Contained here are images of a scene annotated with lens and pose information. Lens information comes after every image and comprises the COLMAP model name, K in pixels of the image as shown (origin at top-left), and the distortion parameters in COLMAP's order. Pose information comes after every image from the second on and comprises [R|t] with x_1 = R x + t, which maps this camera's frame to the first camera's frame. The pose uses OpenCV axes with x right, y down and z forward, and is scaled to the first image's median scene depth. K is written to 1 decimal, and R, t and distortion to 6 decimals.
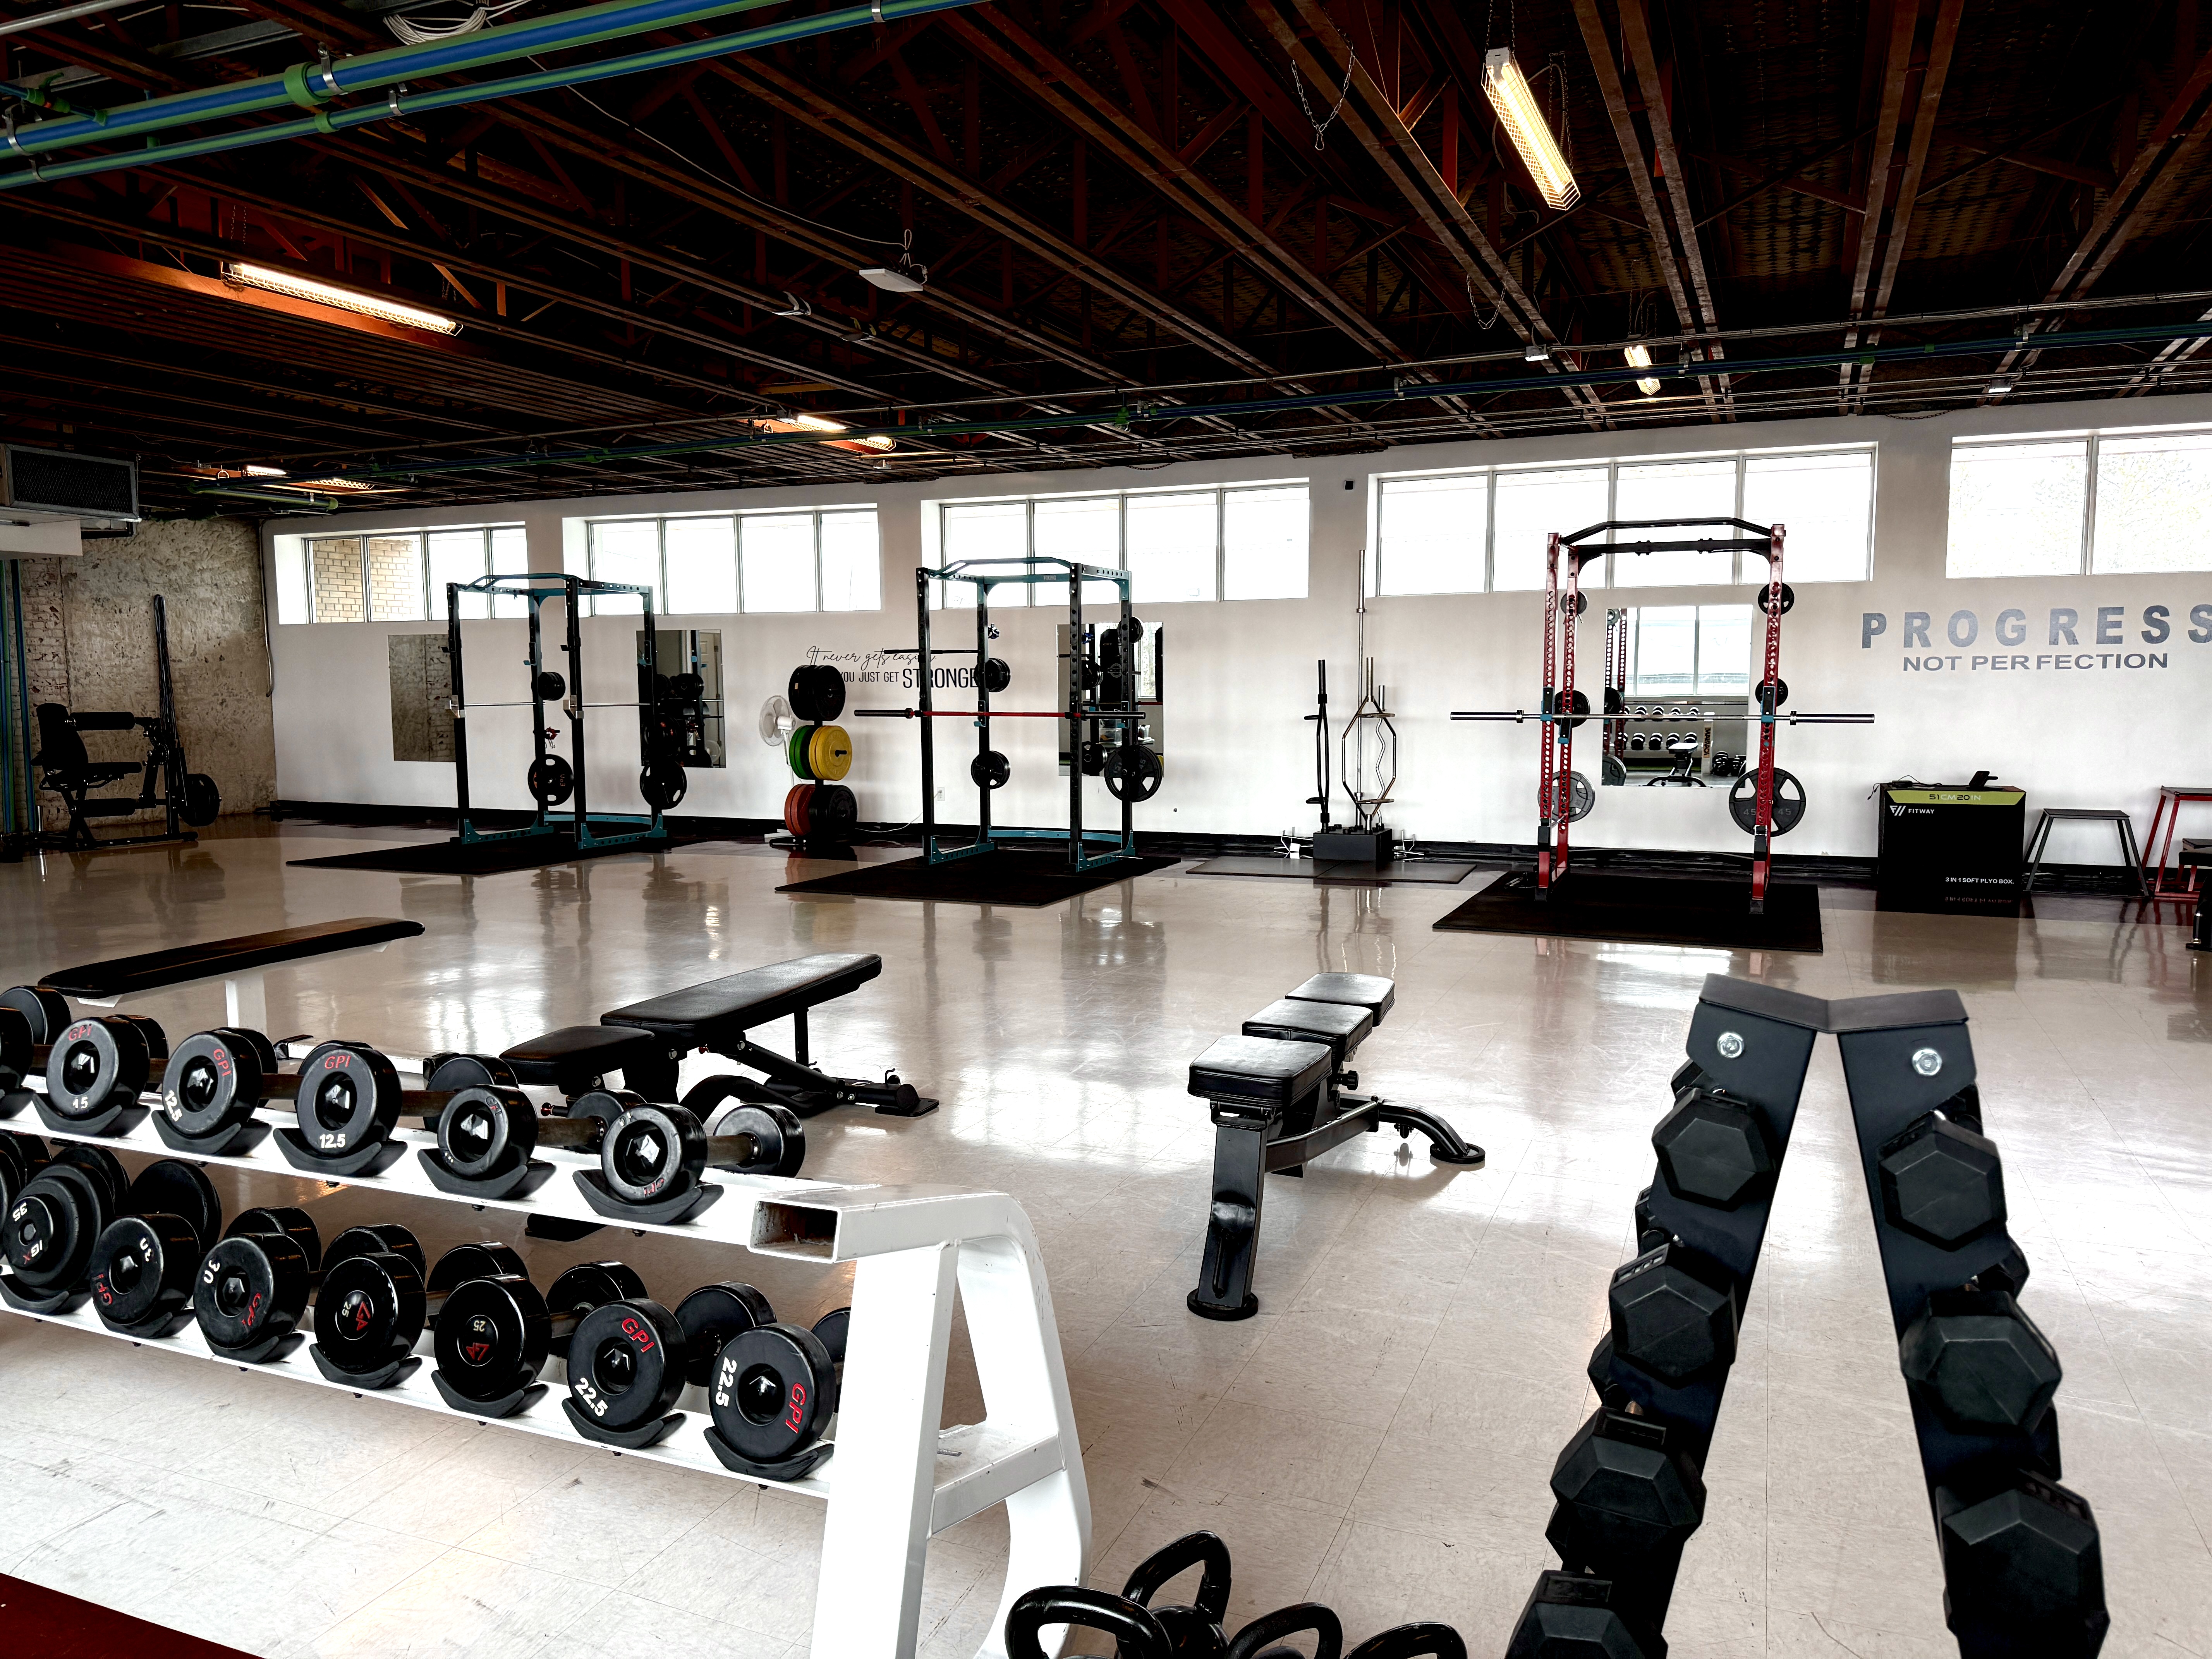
lens RADIAL K [[1551.2, 0, 1100.3], [0, 1551.2, 834.7], [0, 0, 1]] dist [0.063059, -0.084544]
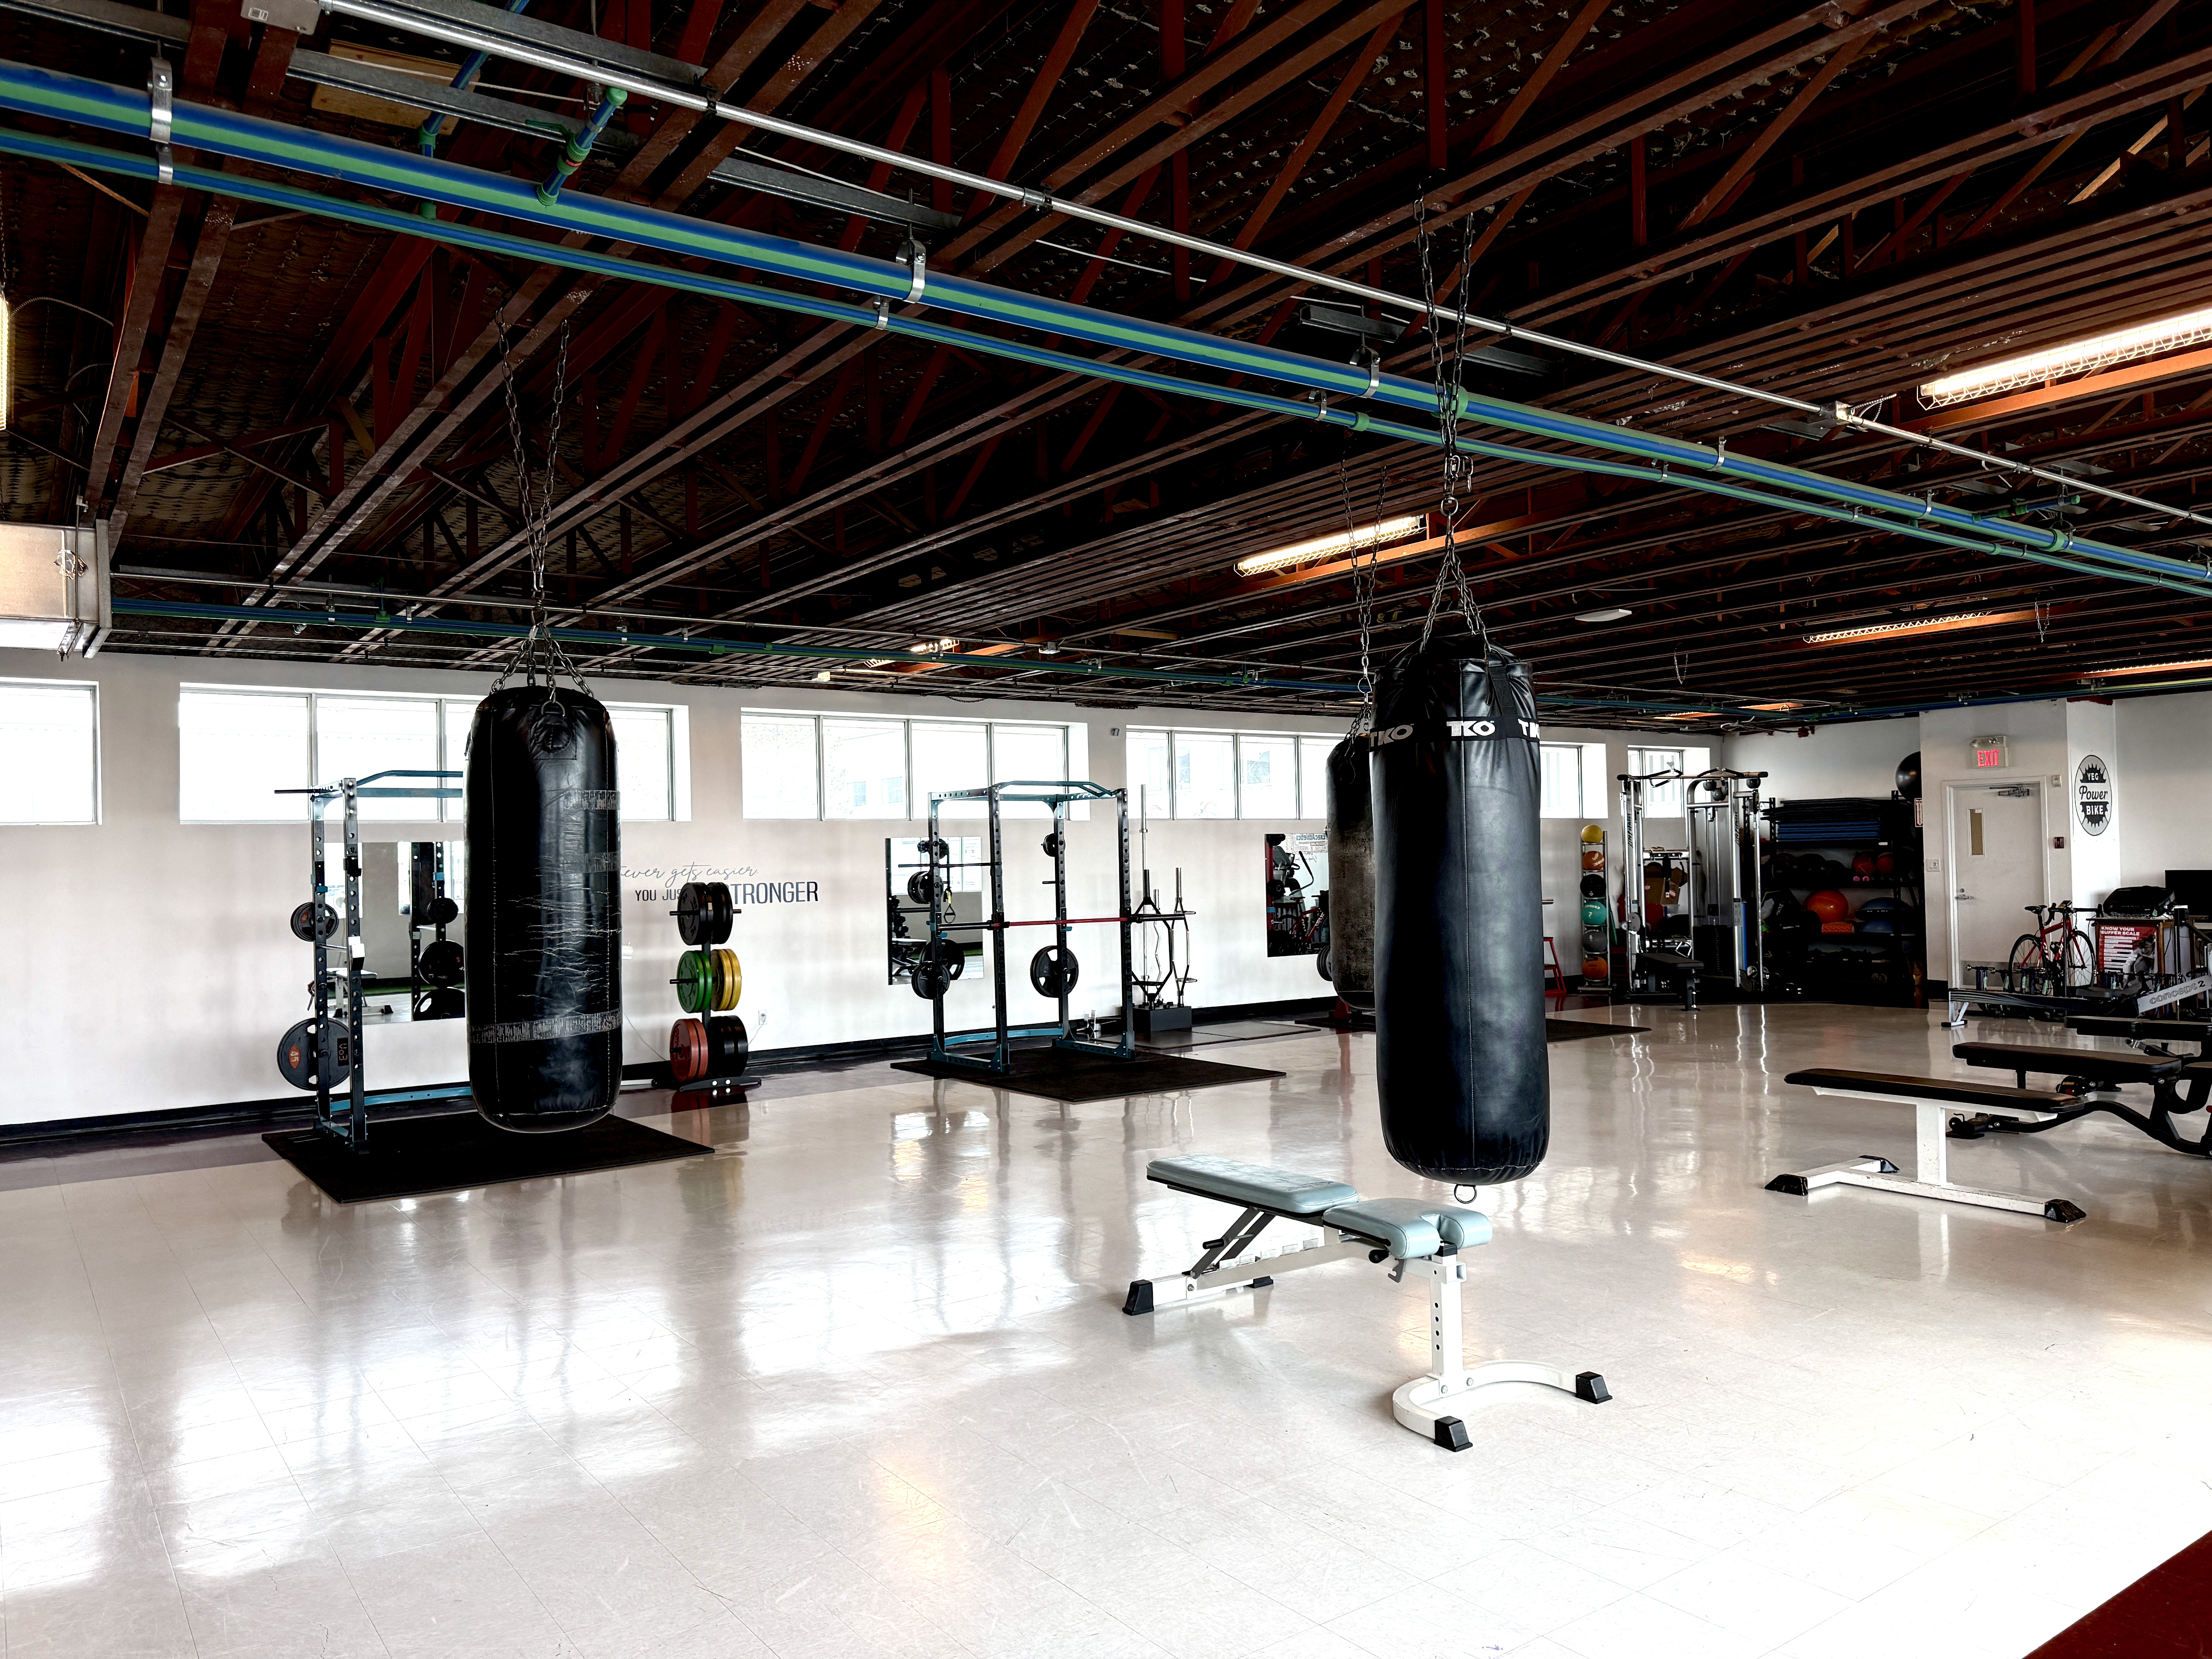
lens RADIAL K [[1551.2, 0, 1109.9], [0, 1551.2, 834.2], [0, 0, 1]] dist [0.063059, -0.084544]
pose [[0.512632, 0.015401, 0.858470, -0.915400], [0.115760, 0.989471, -0.086877, -0.034866], [-0.850769, 0.143912, 0.505451, 0.378277]]
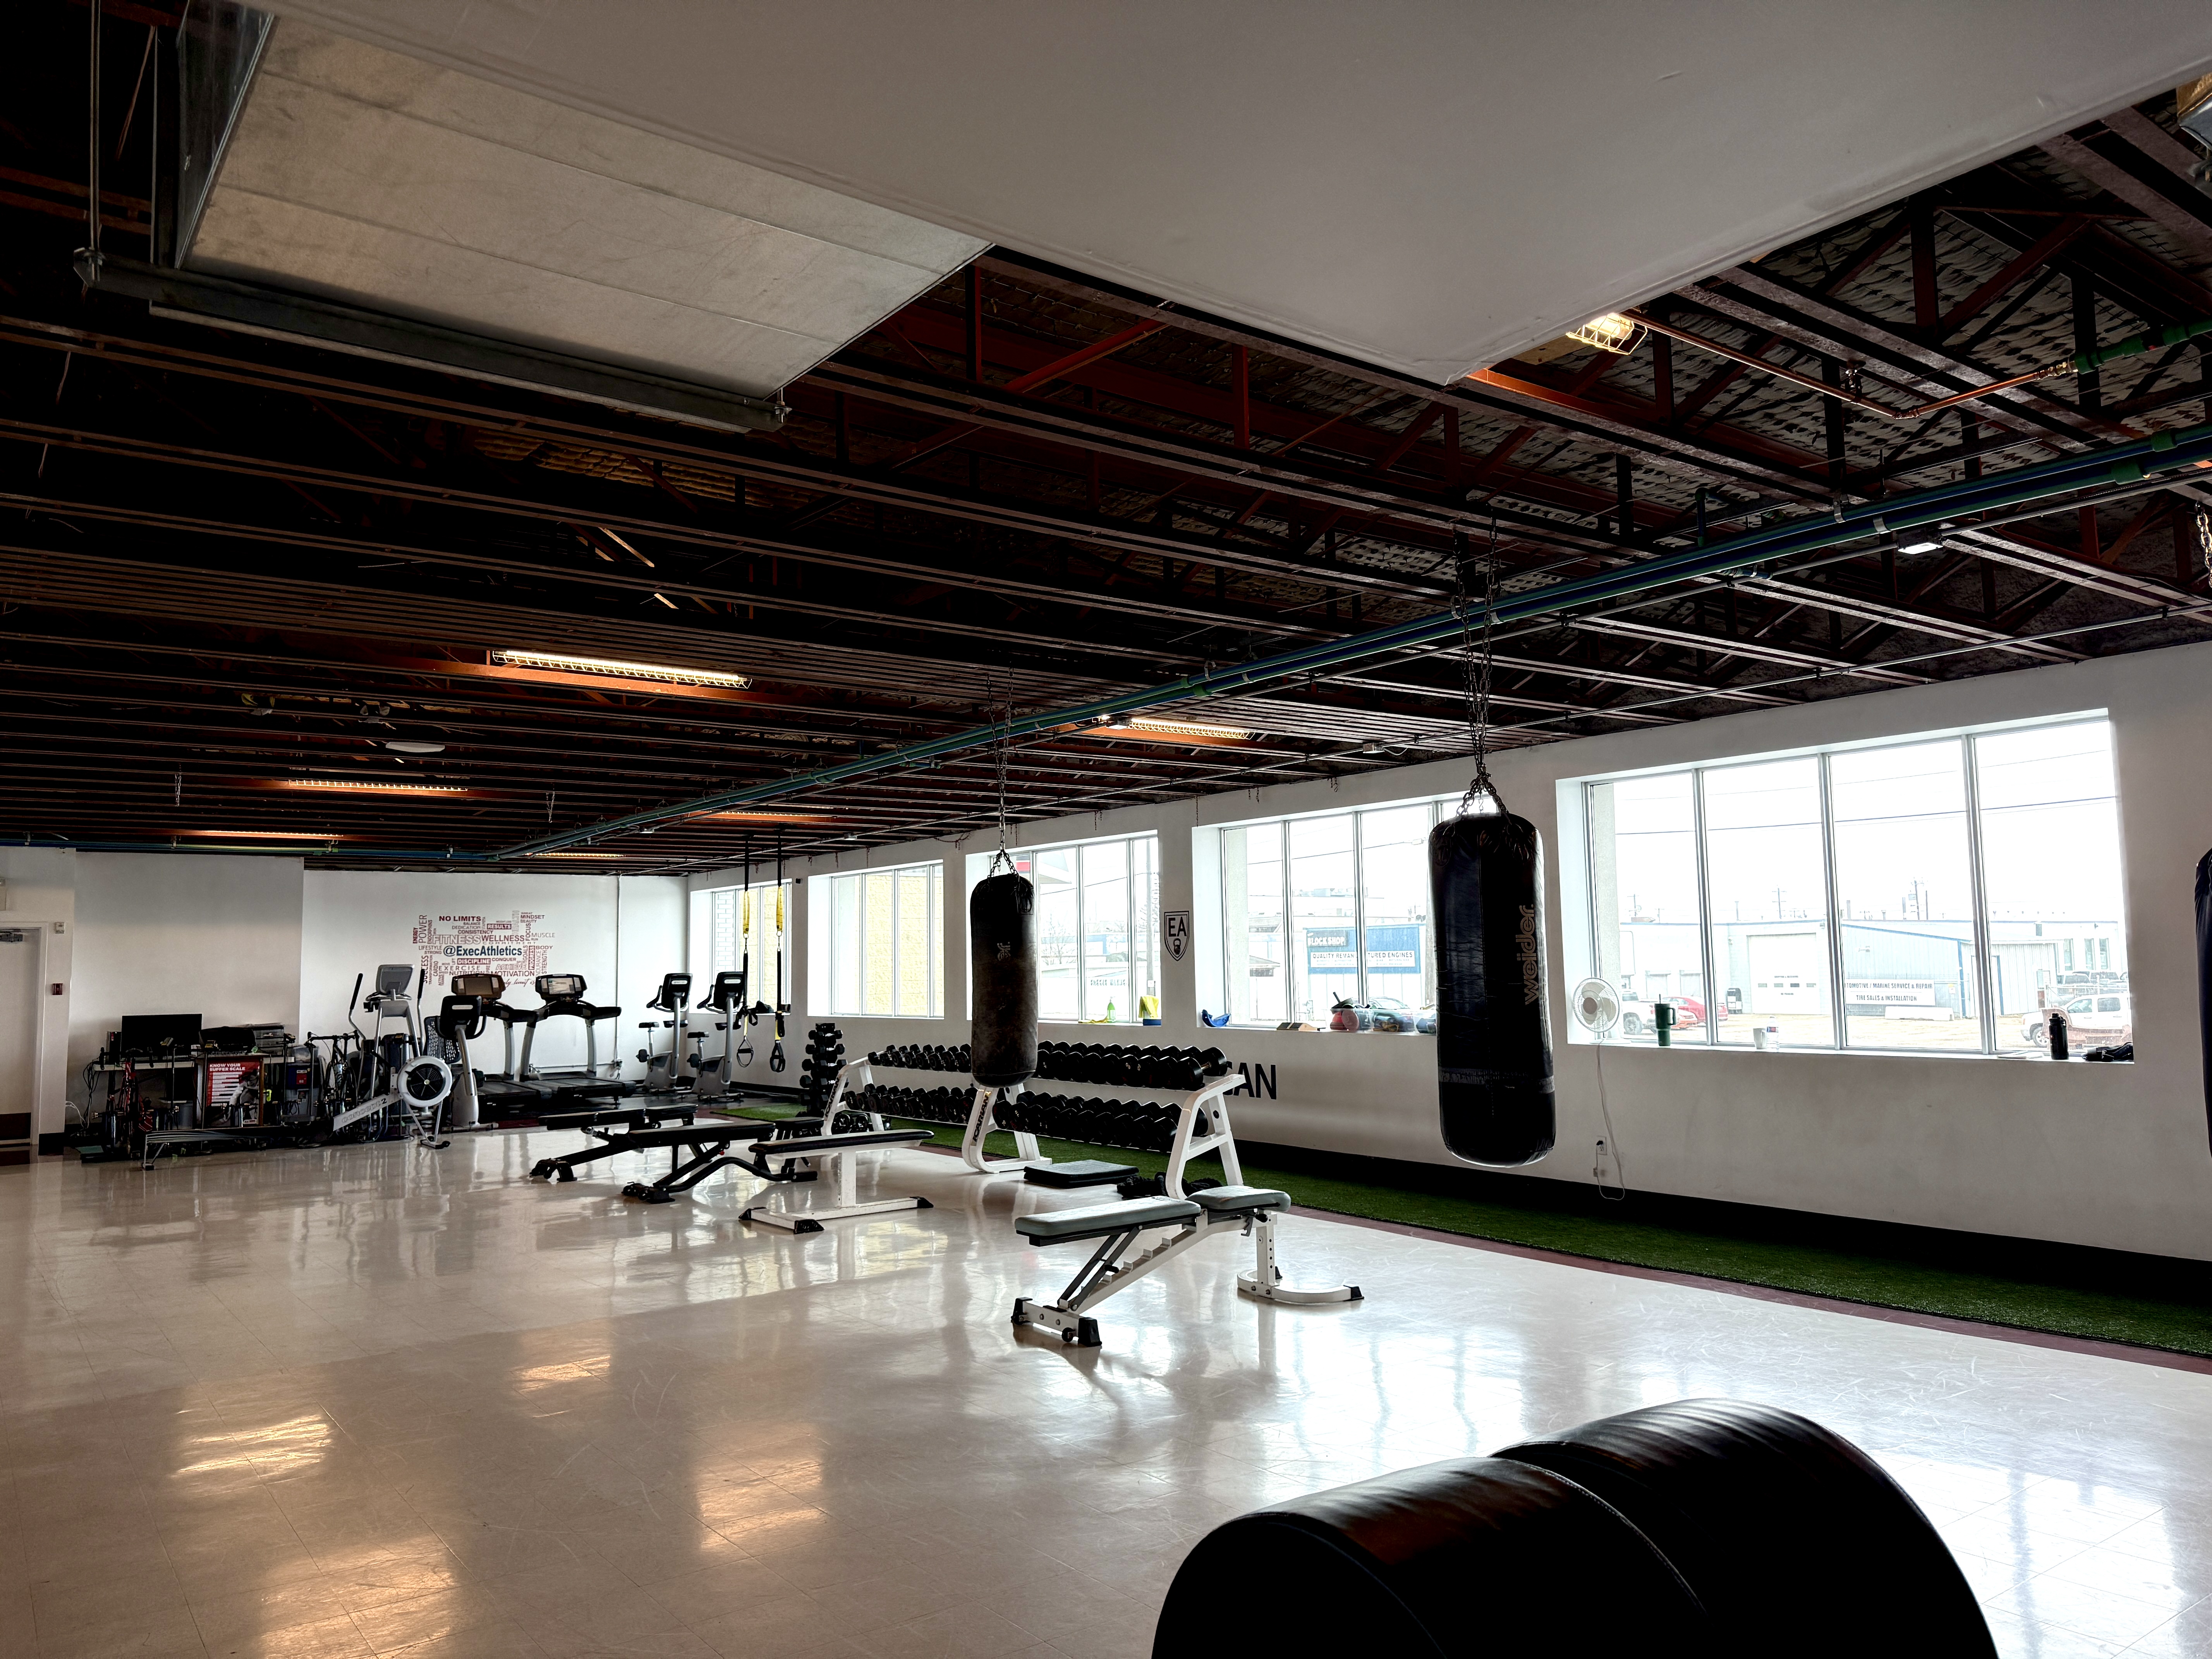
lens RADIAL K [[1551.2, 0, 1091.4], [0, 1551.2, 827.1], [0, 0, 1]] dist [0.063059, -0.084544]
pose [[-0.860230, 0.072008, 0.504796, -0.808596], [0.085103, 0.996368, 0.002896, -0.118537], [-0.502754, 0.045451, -0.863234, 1.088258]]
